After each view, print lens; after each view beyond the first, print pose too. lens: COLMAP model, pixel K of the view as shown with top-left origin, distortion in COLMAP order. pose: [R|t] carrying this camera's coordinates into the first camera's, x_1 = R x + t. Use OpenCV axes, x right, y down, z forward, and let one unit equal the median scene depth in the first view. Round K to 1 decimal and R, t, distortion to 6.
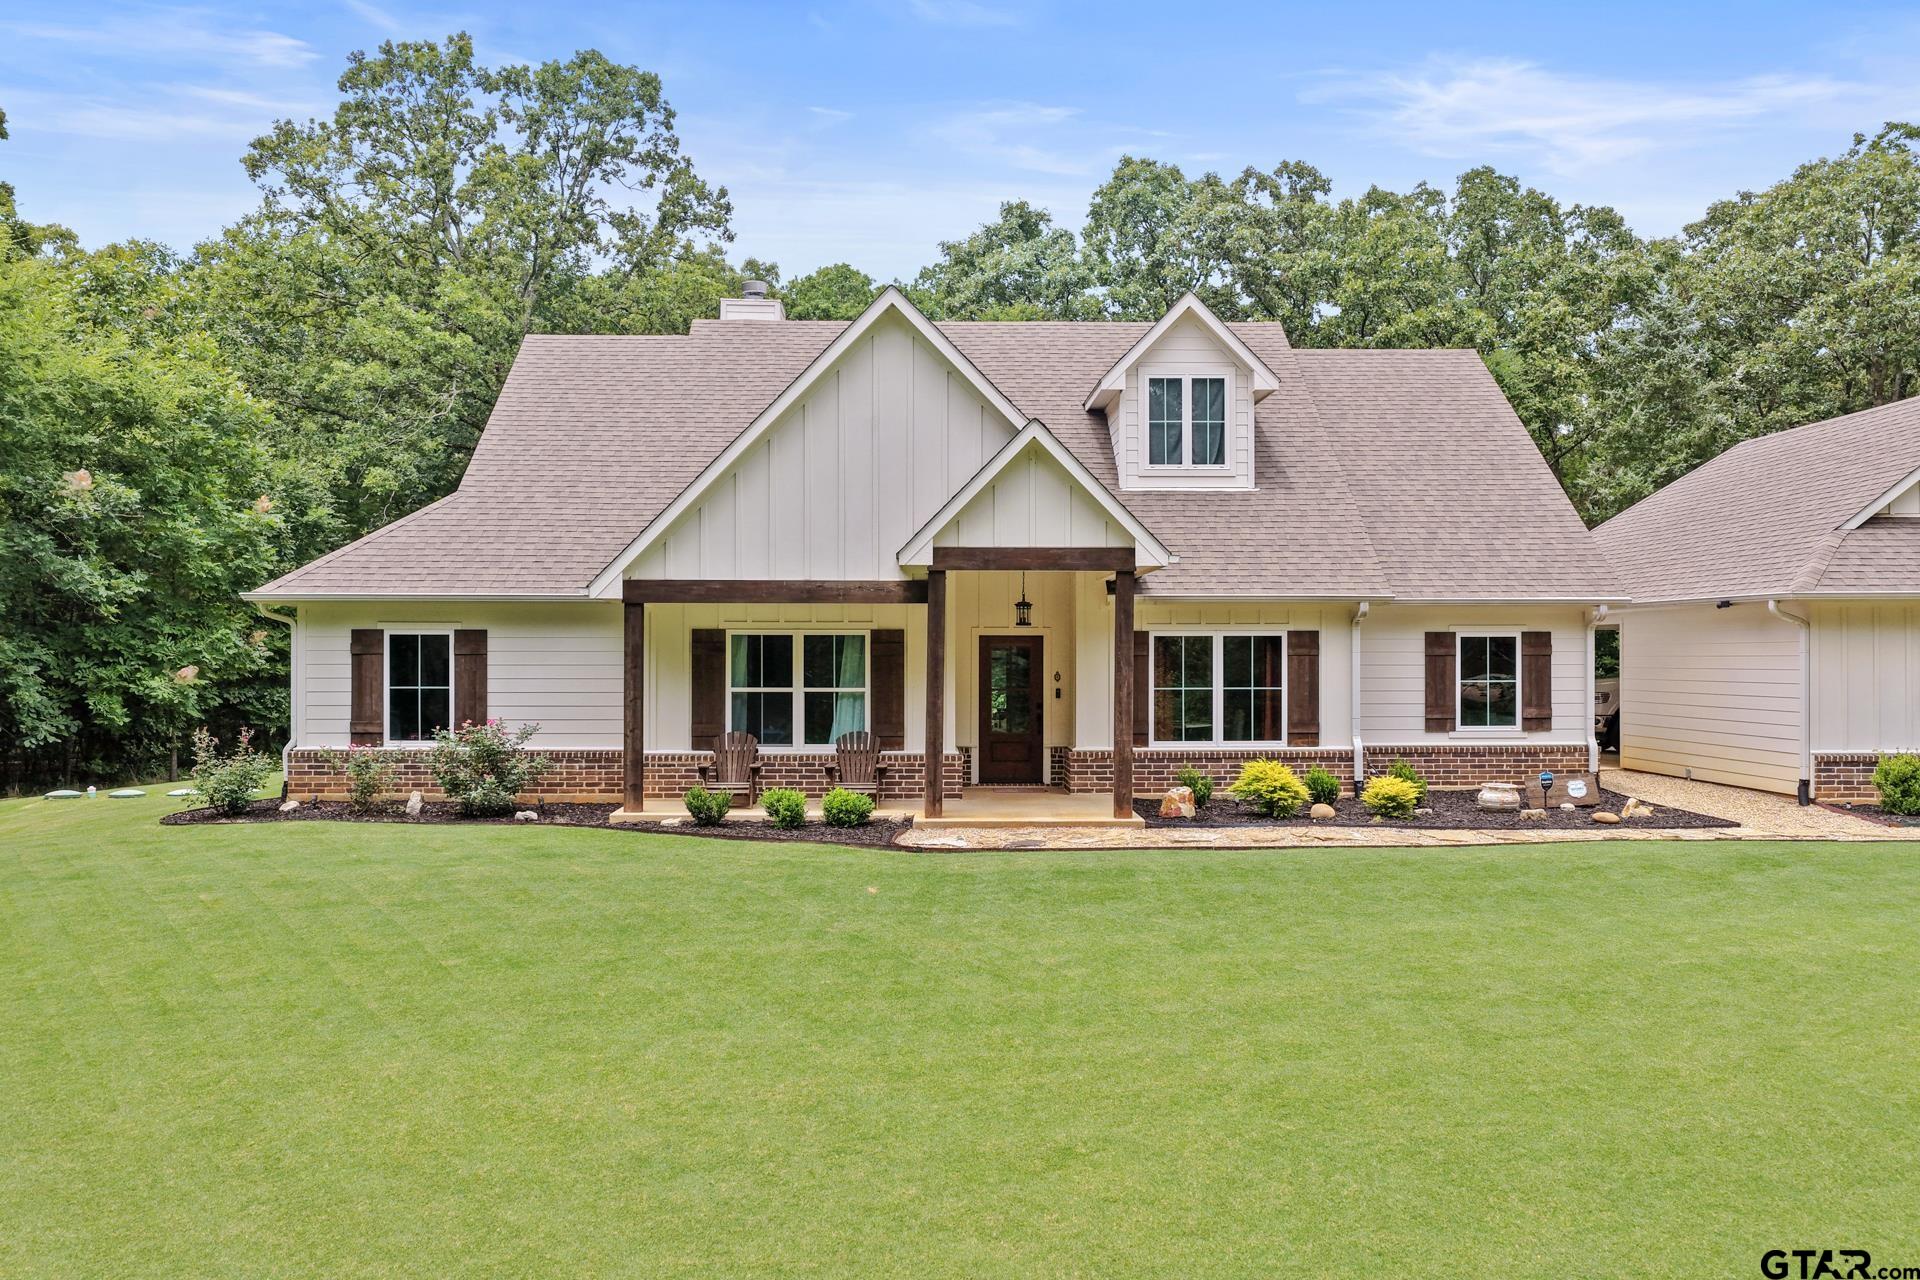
lens RADIAL K [[1551.5, 0, 960.0], [0, 1551.5, 640.0], [0, 0, 1]] dist [0.002033, 0.006255]
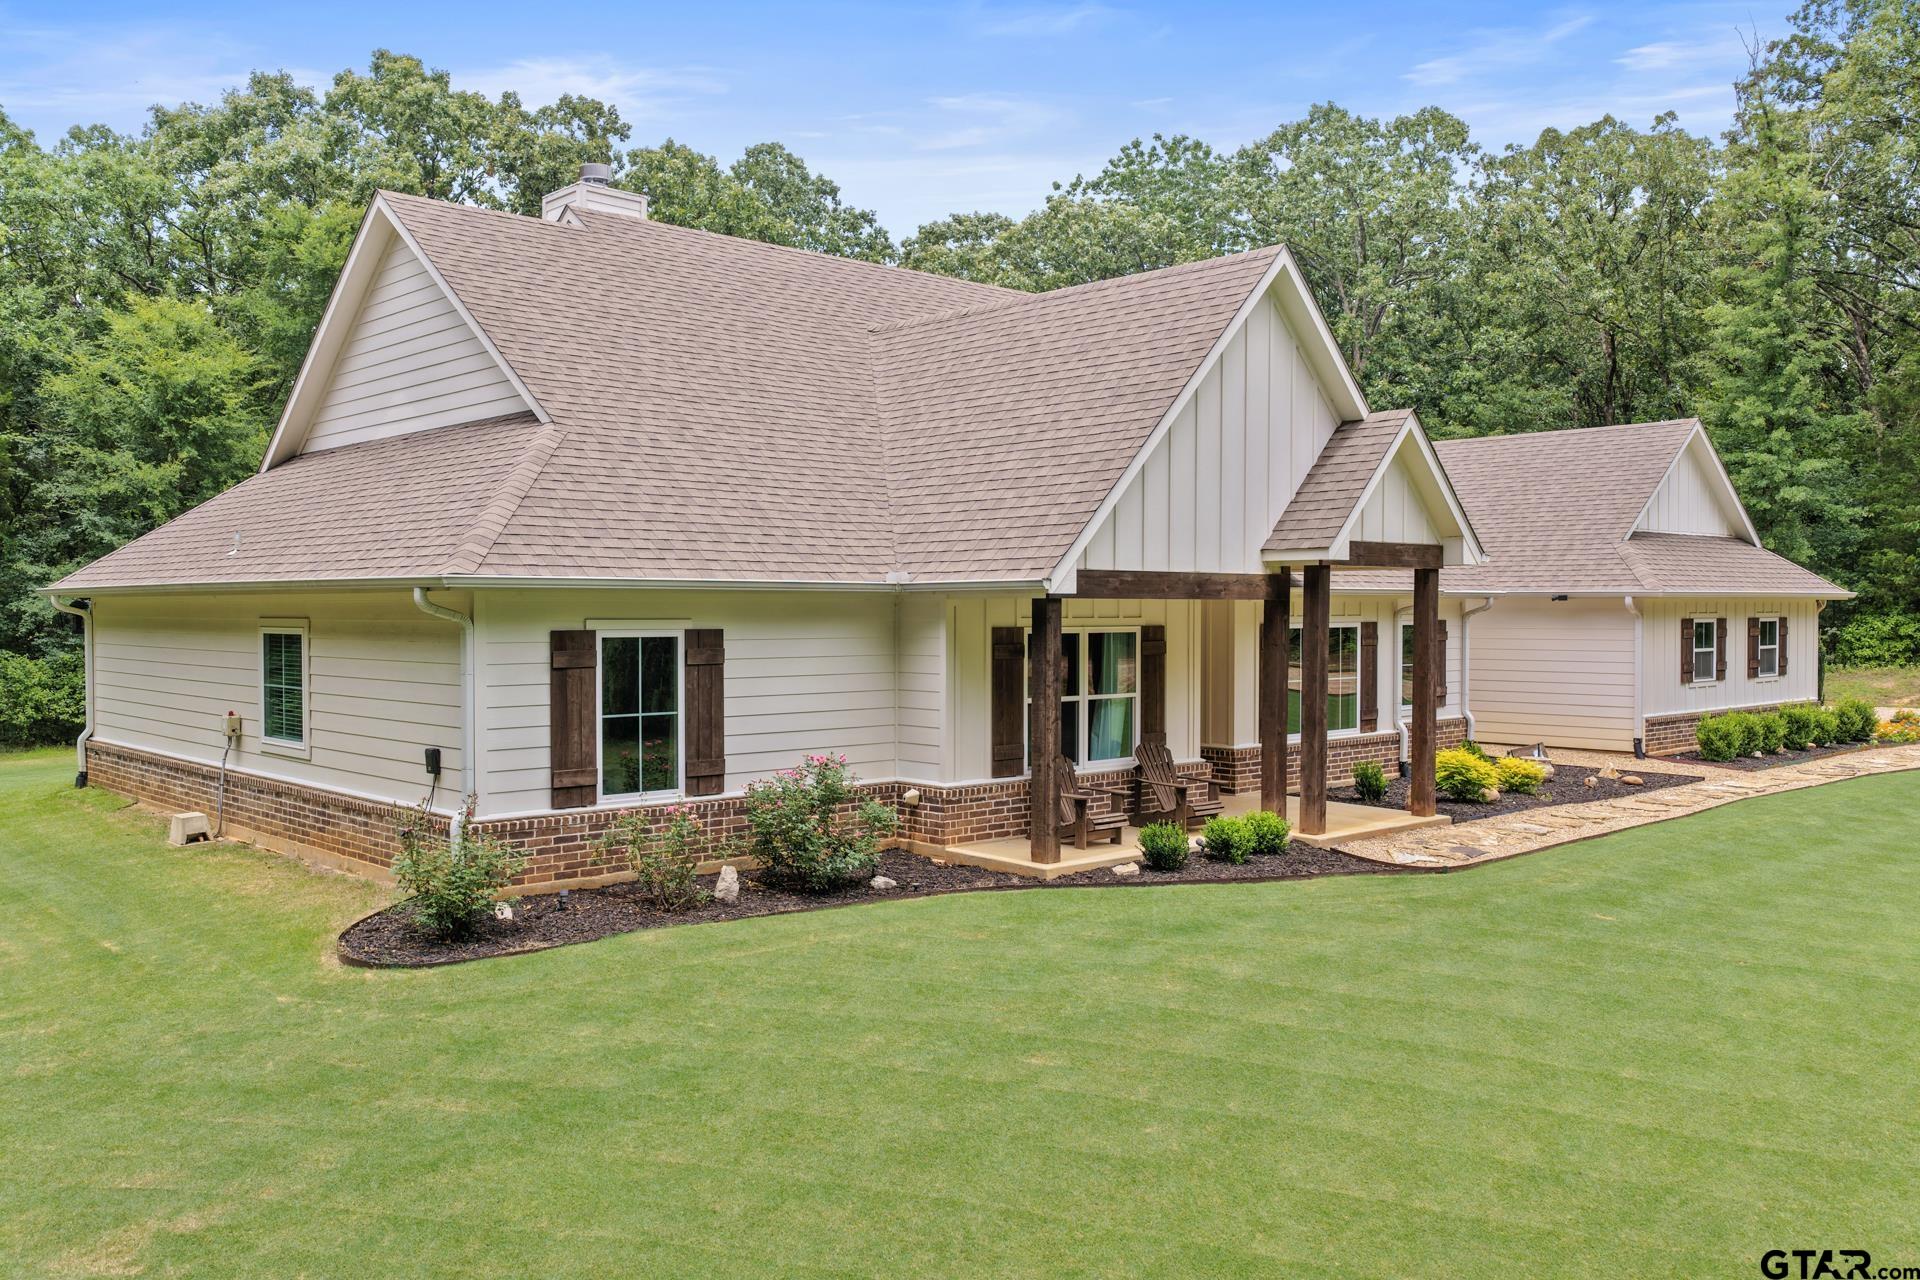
lens RADIAL K [[1542.2, 0, 960.0], [0, 1542.2, 640.0], [0, 0, 1]] dist [0.056192, -0.001470]
pose [[0.770730, -0.014712, 0.636993, -0.673836], [-0.002425, 0.999658, 0.026022, -0.020229], [-0.637158, -0.021601, 0.770431, 0.387178]]
